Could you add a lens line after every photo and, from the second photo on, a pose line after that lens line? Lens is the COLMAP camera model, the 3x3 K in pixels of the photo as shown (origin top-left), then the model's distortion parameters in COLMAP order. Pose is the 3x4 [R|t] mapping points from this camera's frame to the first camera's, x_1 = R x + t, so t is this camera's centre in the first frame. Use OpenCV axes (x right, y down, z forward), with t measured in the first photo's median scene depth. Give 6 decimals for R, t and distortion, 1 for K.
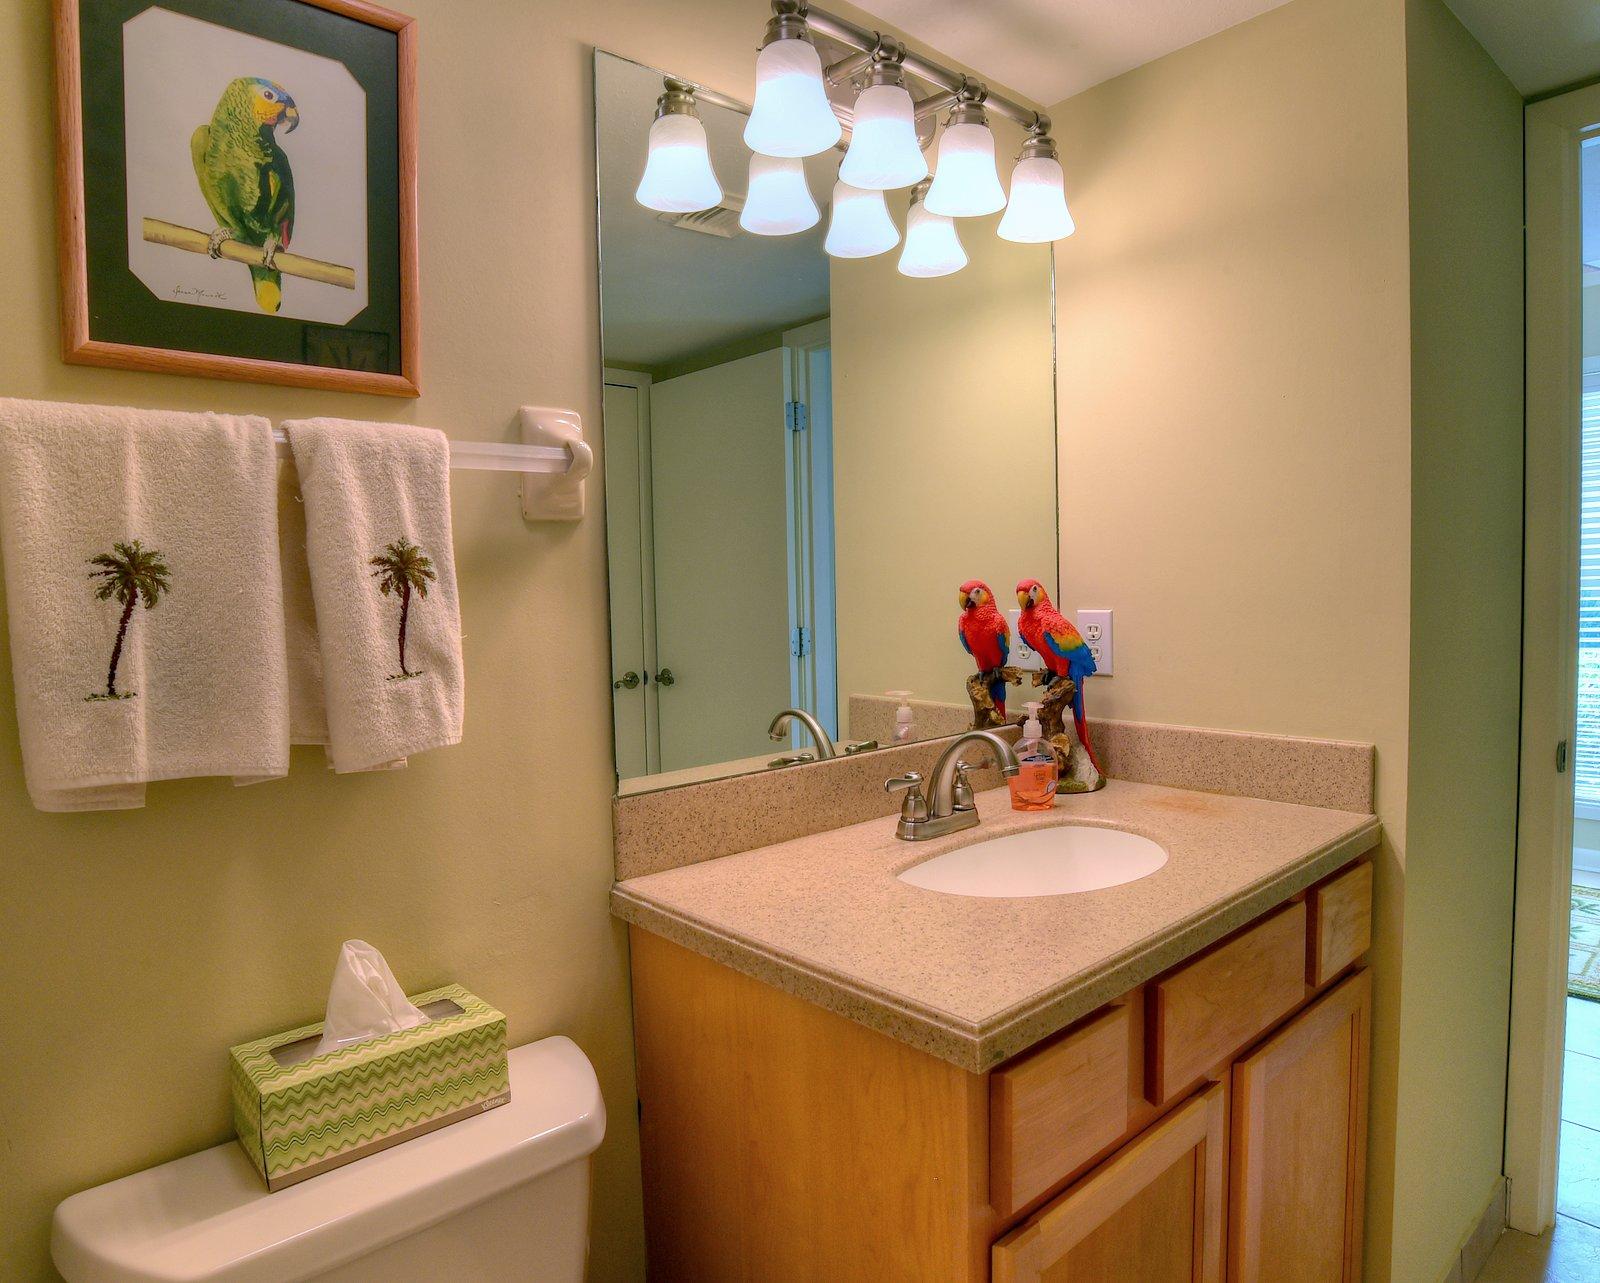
lens RADIAL K [[989.9, 0, 800.0], [0, 989.9, 641.5], [0, 0, 1]] dist [-0.075091, 0.025664]
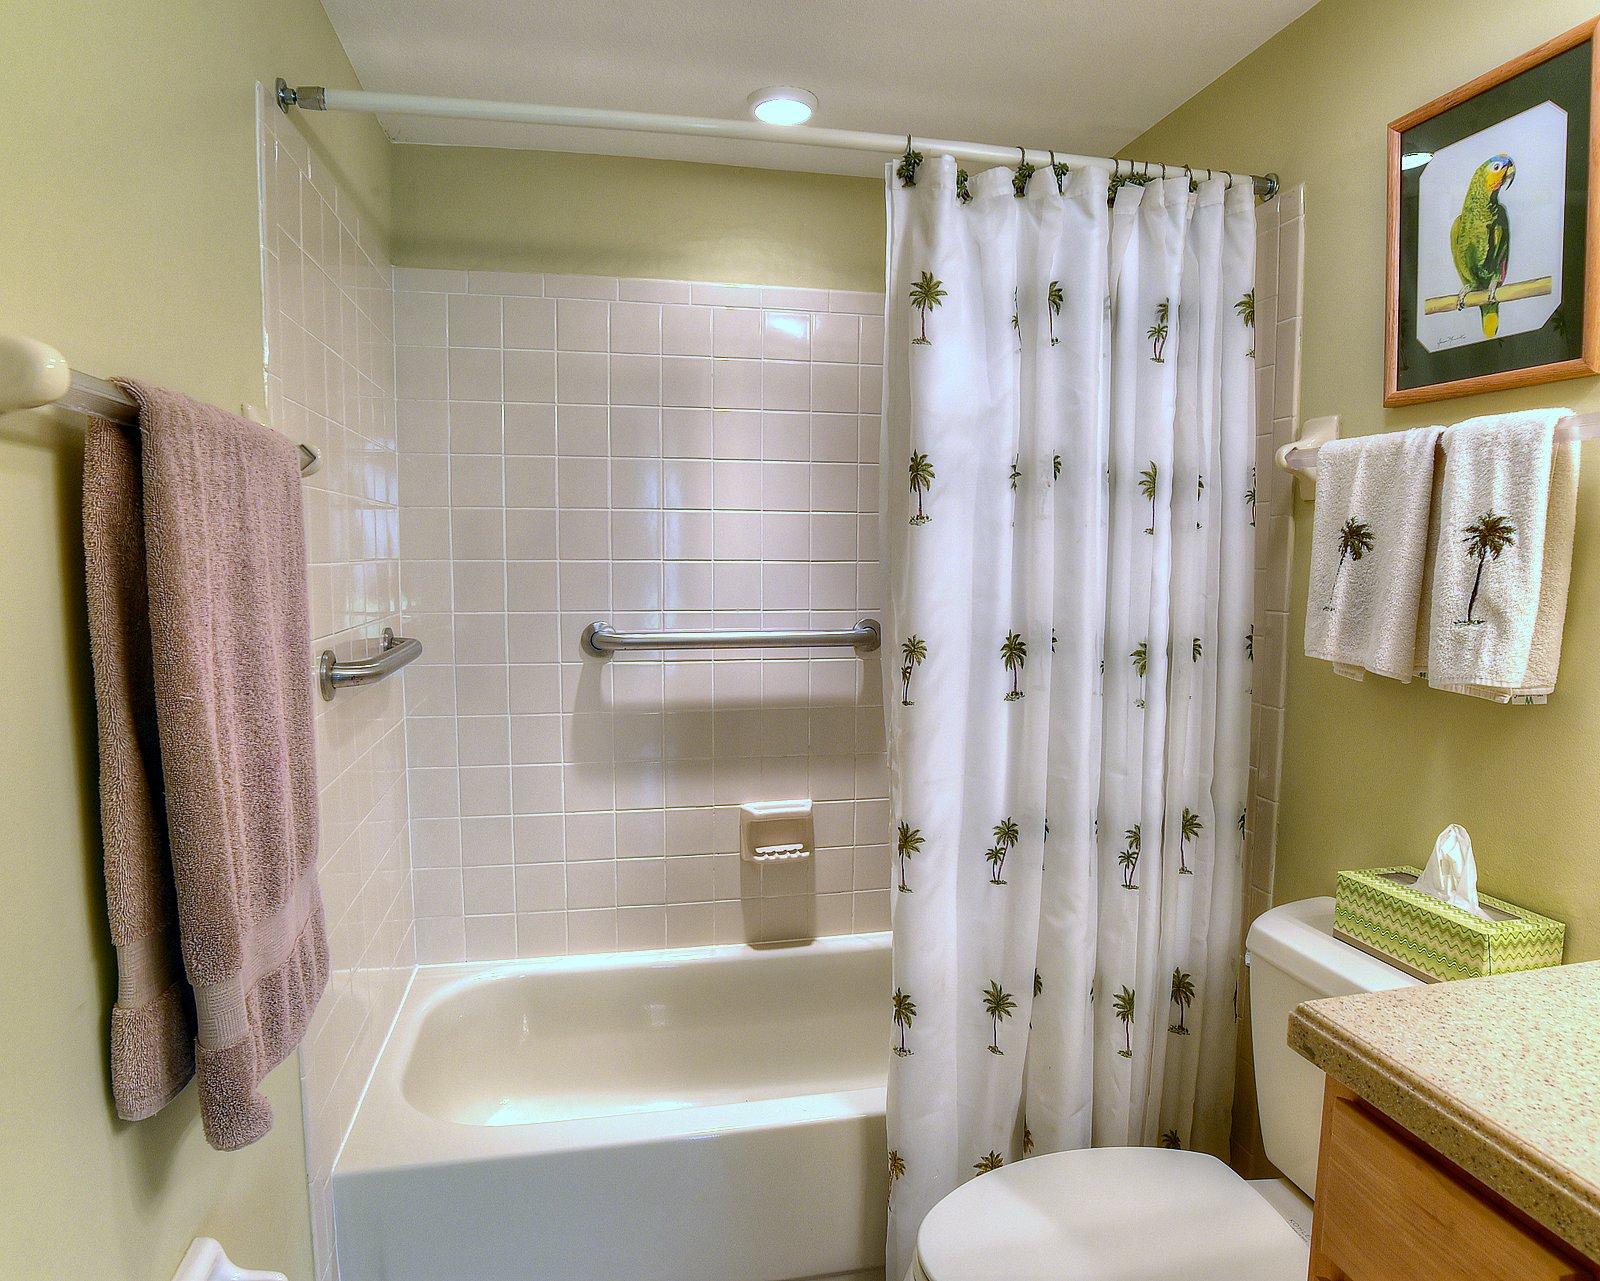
lens RADIAL K [[989.9, 0, 800.0], [0, 989.9, 640.5], [0, 0, 1]] dist [-0.075091, 0.025664]
pose [[-0.486276, 0.104206, -0.867569, 1.079370], [-0.041387, 0.989003, 0.141989, -0.080686], [0.872824, 0.104952, -0.476616, 0.851052]]
